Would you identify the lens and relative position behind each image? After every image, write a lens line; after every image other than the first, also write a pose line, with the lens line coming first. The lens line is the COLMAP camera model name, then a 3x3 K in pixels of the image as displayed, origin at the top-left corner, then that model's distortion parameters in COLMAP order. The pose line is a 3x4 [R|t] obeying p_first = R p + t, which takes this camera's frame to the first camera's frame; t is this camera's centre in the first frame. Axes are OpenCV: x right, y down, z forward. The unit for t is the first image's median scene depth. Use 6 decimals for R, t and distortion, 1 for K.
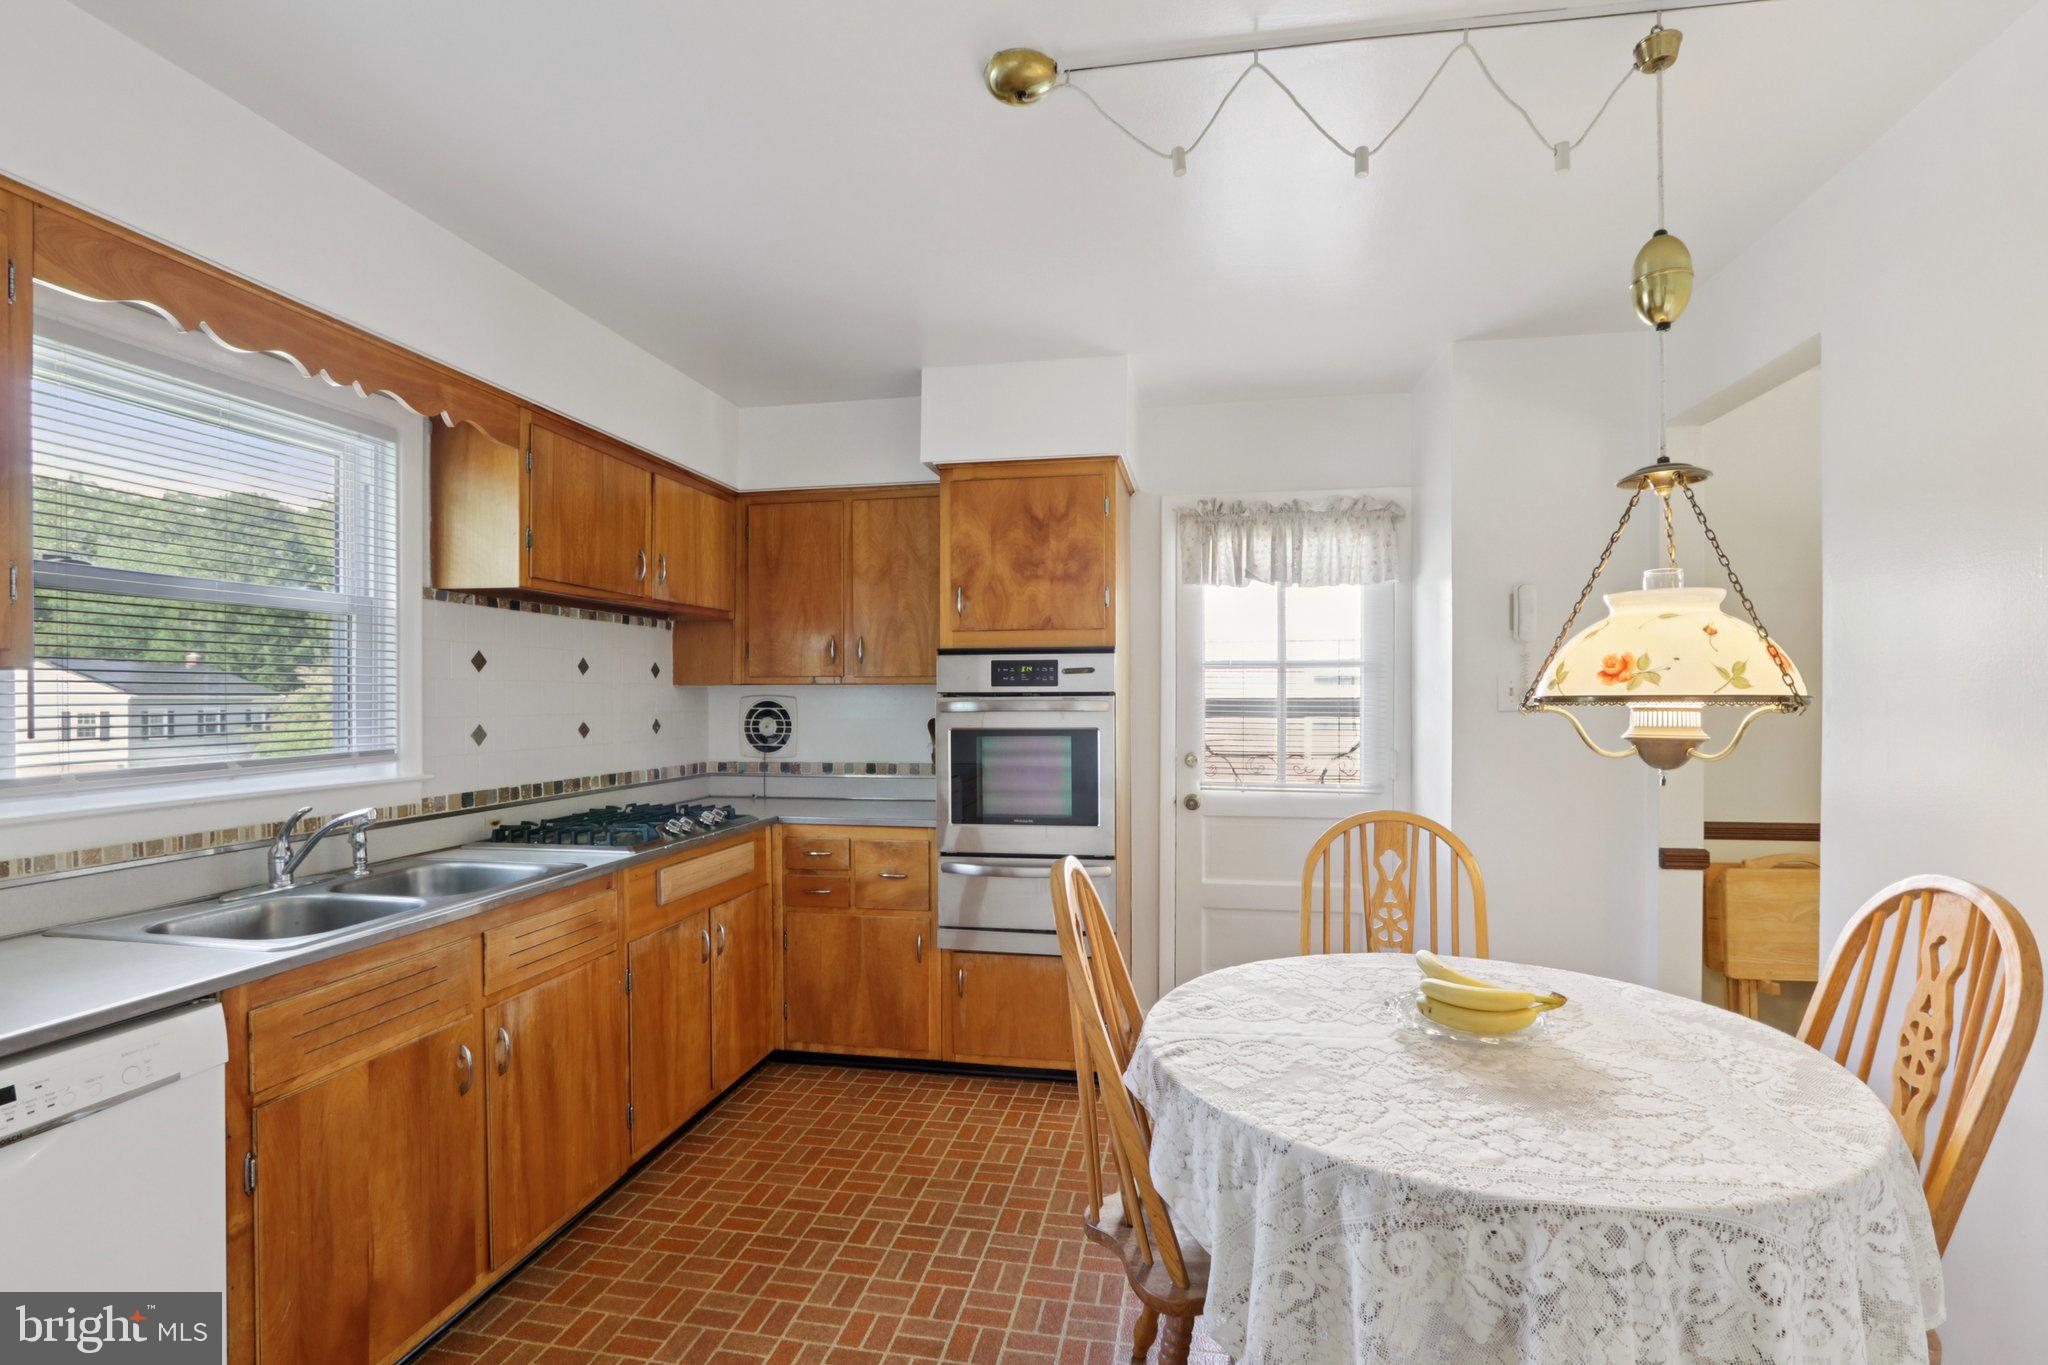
lens RADIAL K [[954.2, 0, 1016.9], [0, 954.2, 695.9], [0, 0, 1]] dist [-0.017331, 0.004619]
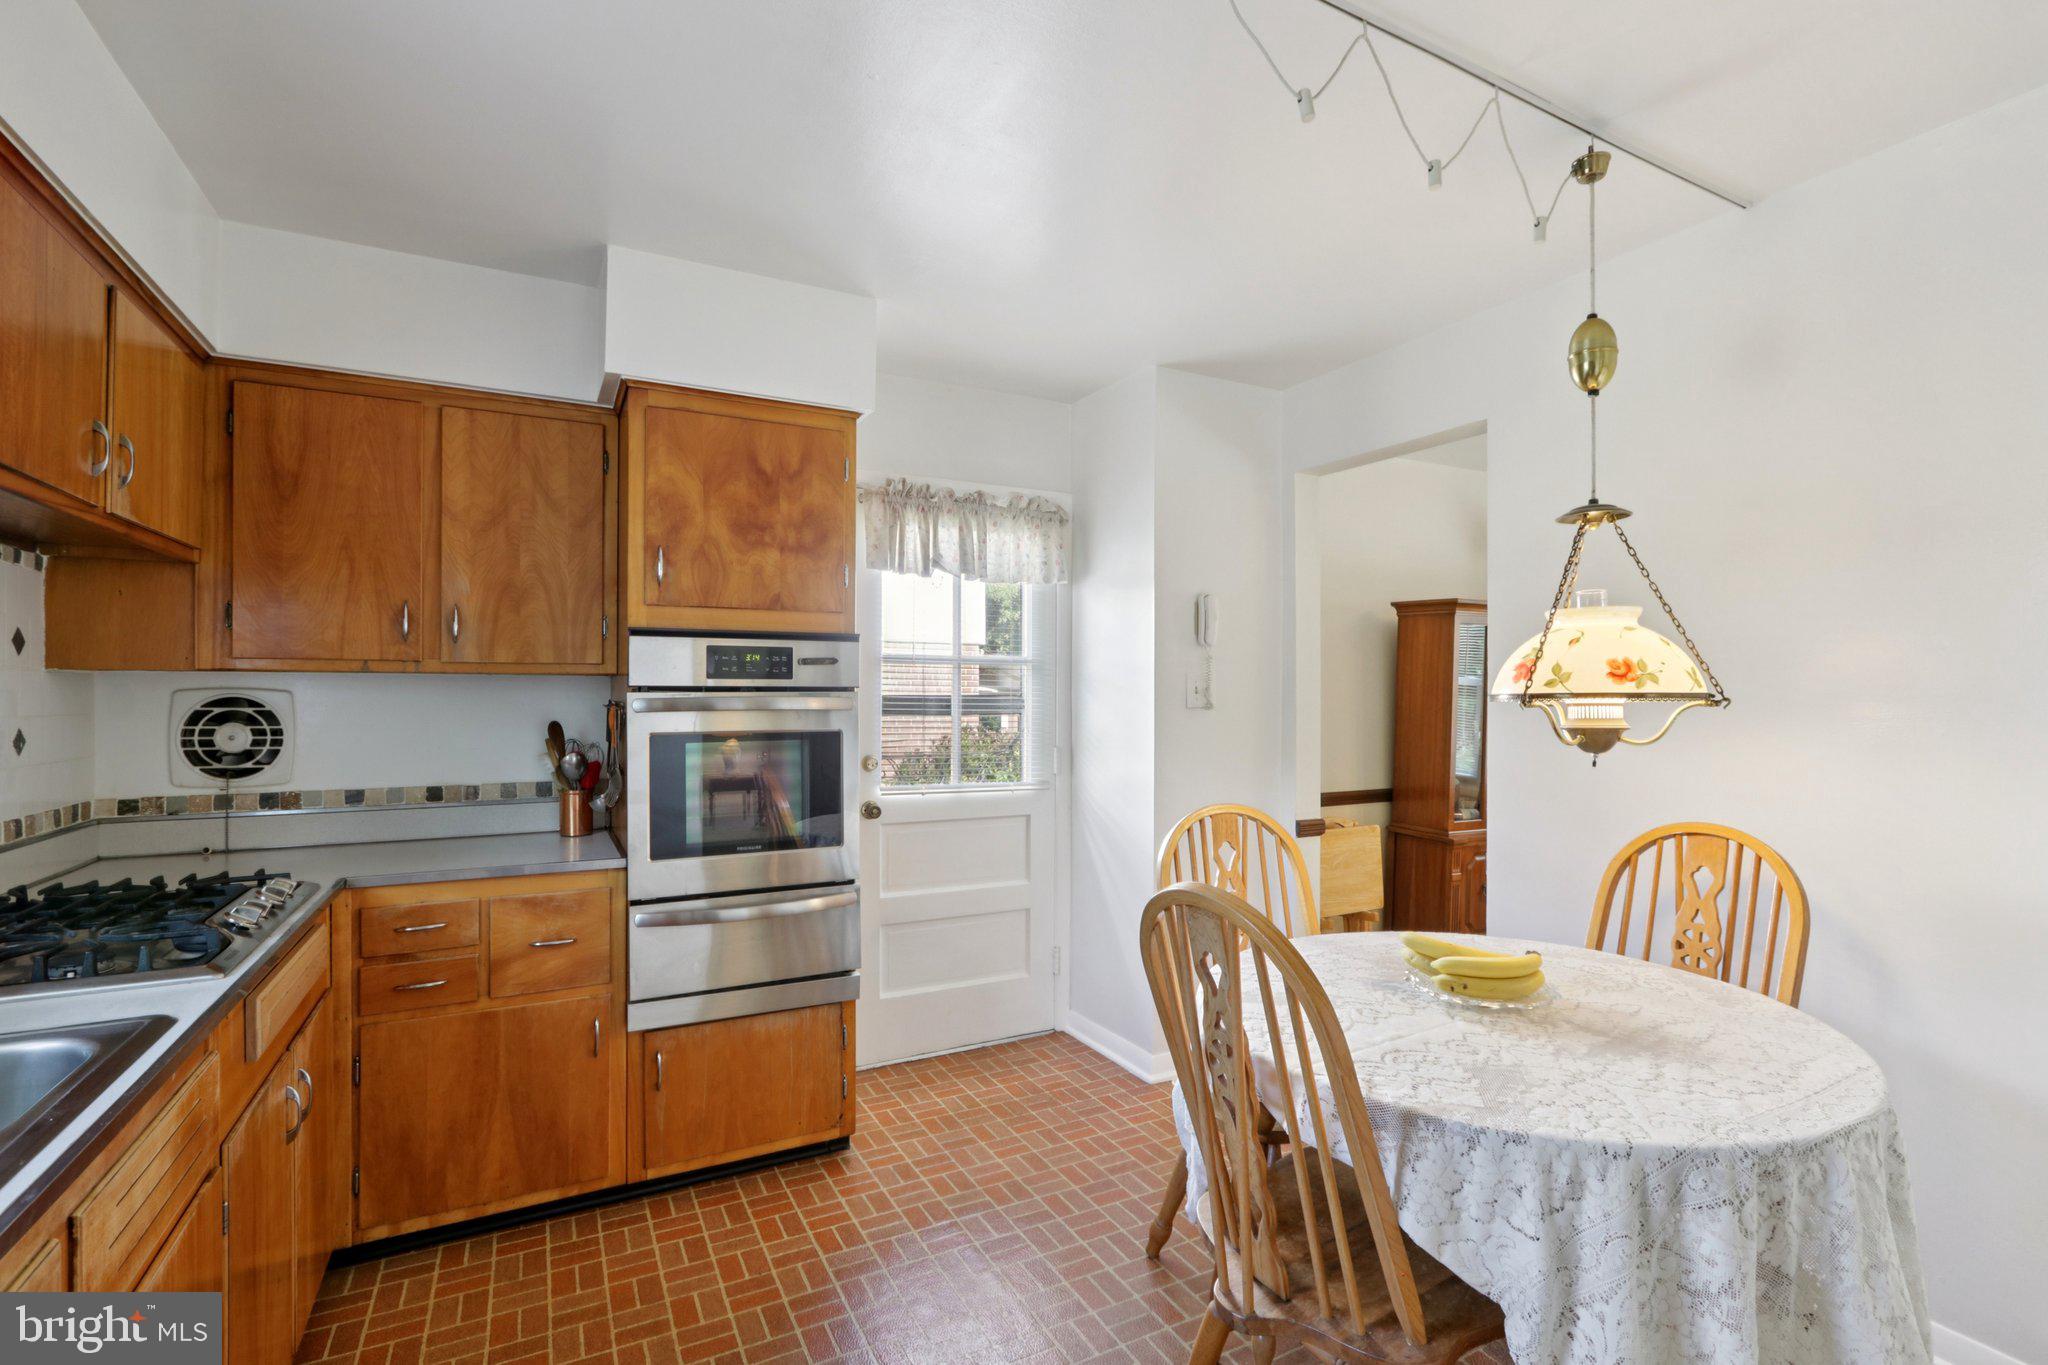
lens RADIAL K [[954.2, 0, 1022.1], [0, 954.2, 685.6], [0, 0, 1]] dist [-0.017331, 0.004619]
pose [[0.781207, 0.009853, 0.624194, -0.309706], [-0.003910, 0.999933, -0.010891, 0.003009], [-0.624260, 0.006068, 0.781193, 0.236075]]
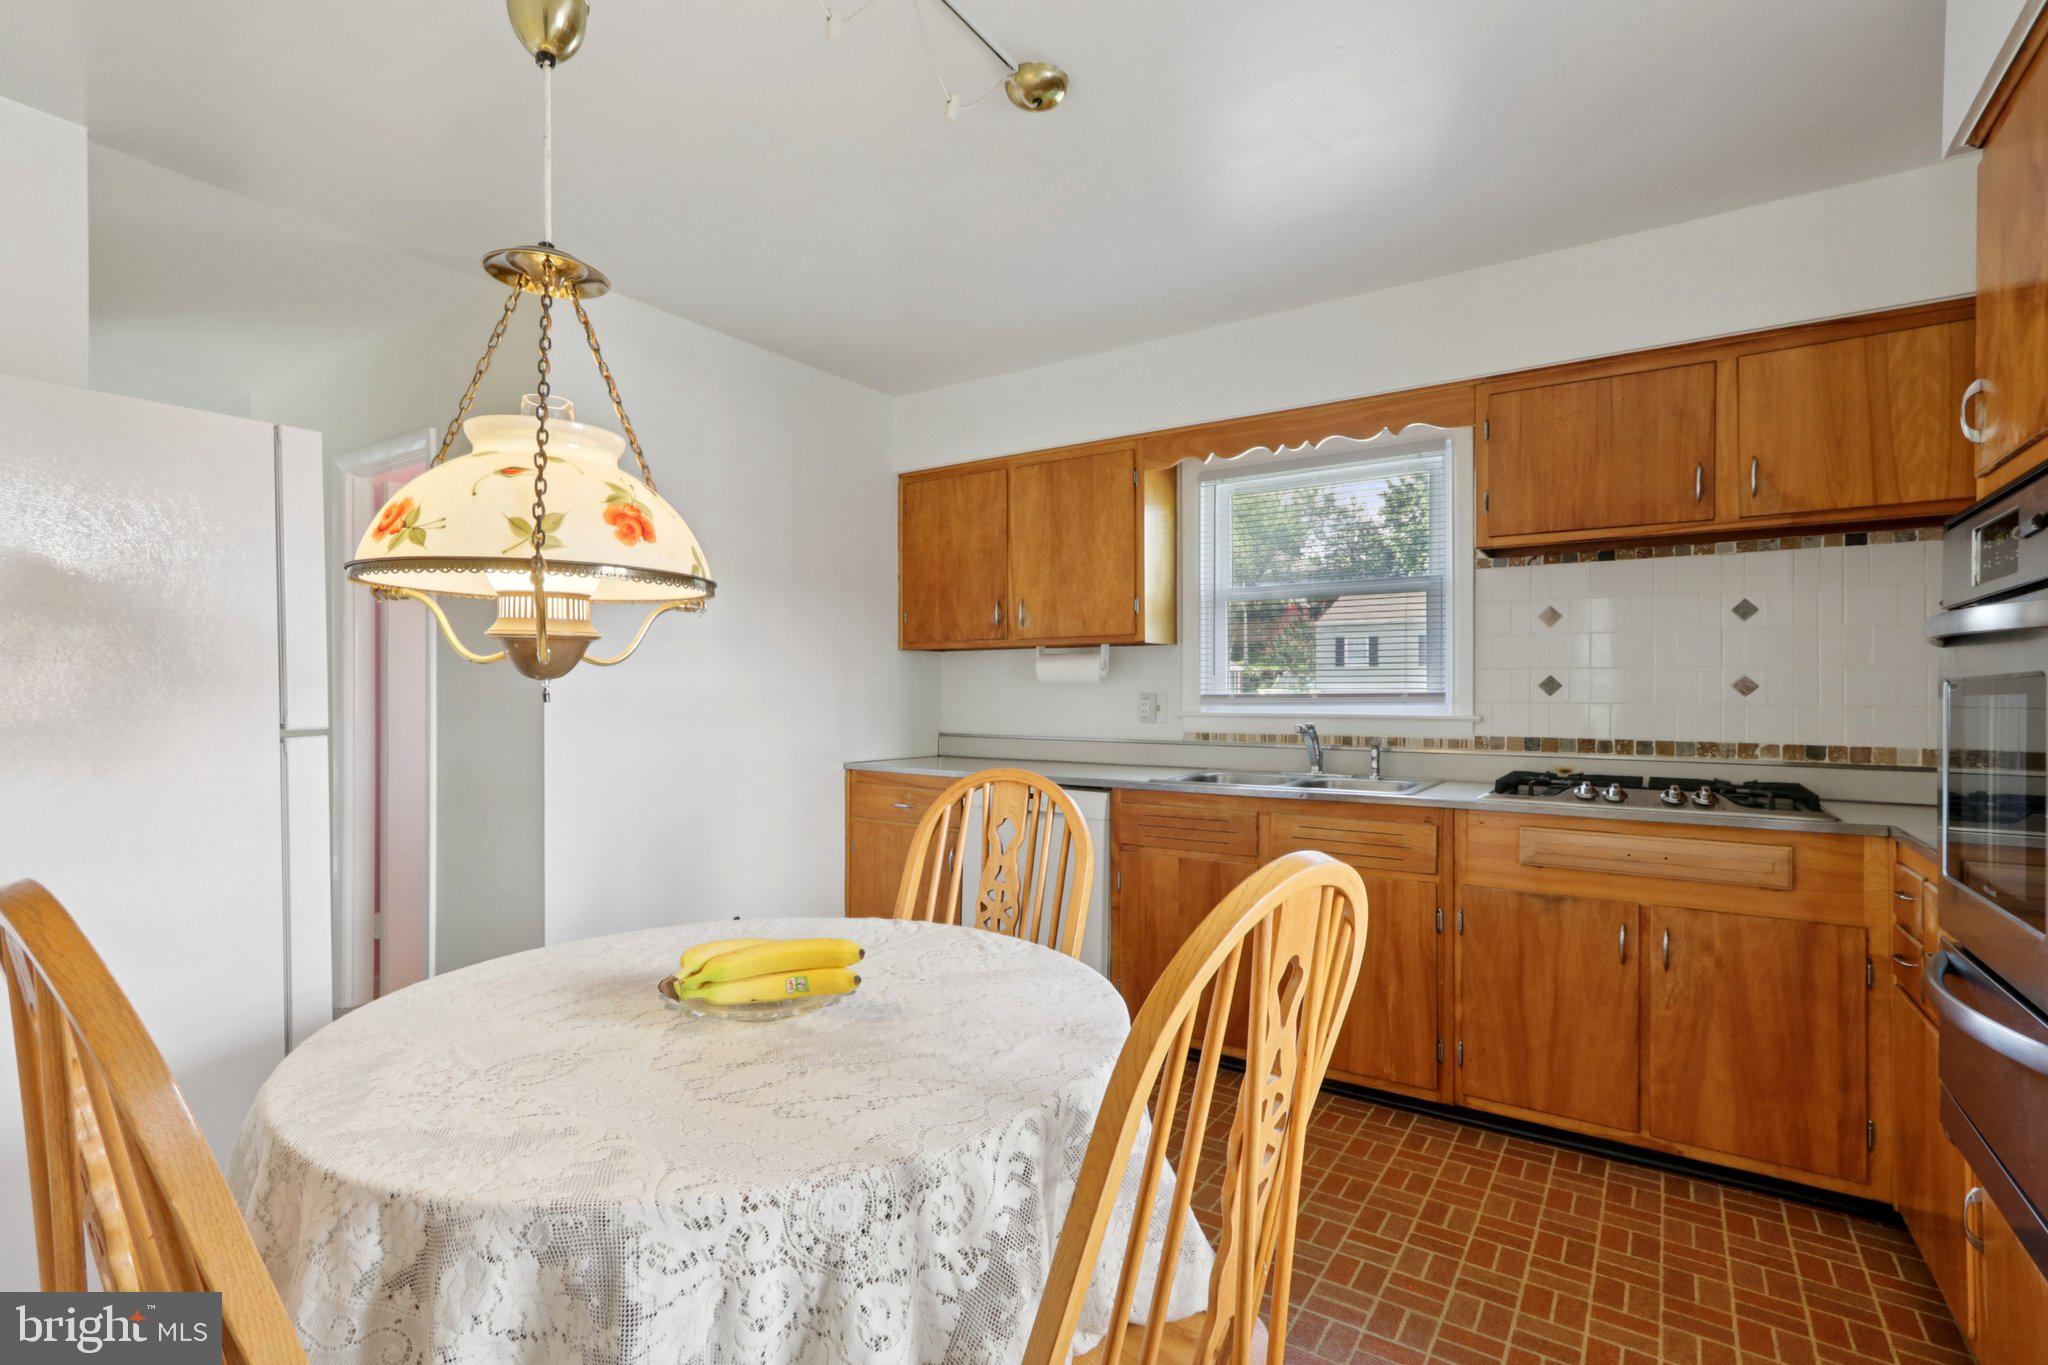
lens RADIAL K [[954.2, 0, 1013.0], [0, 954.2, 683.9], [0, 0, 1]] dist [-0.017331, 0.004619]
pose [[-0.391840, -0.004028, -0.920025, 0.565380], [-0.001234, 0.999992, -0.003852, 0.038629], [0.920033, -0.000375, -0.391842, 0.753860]]
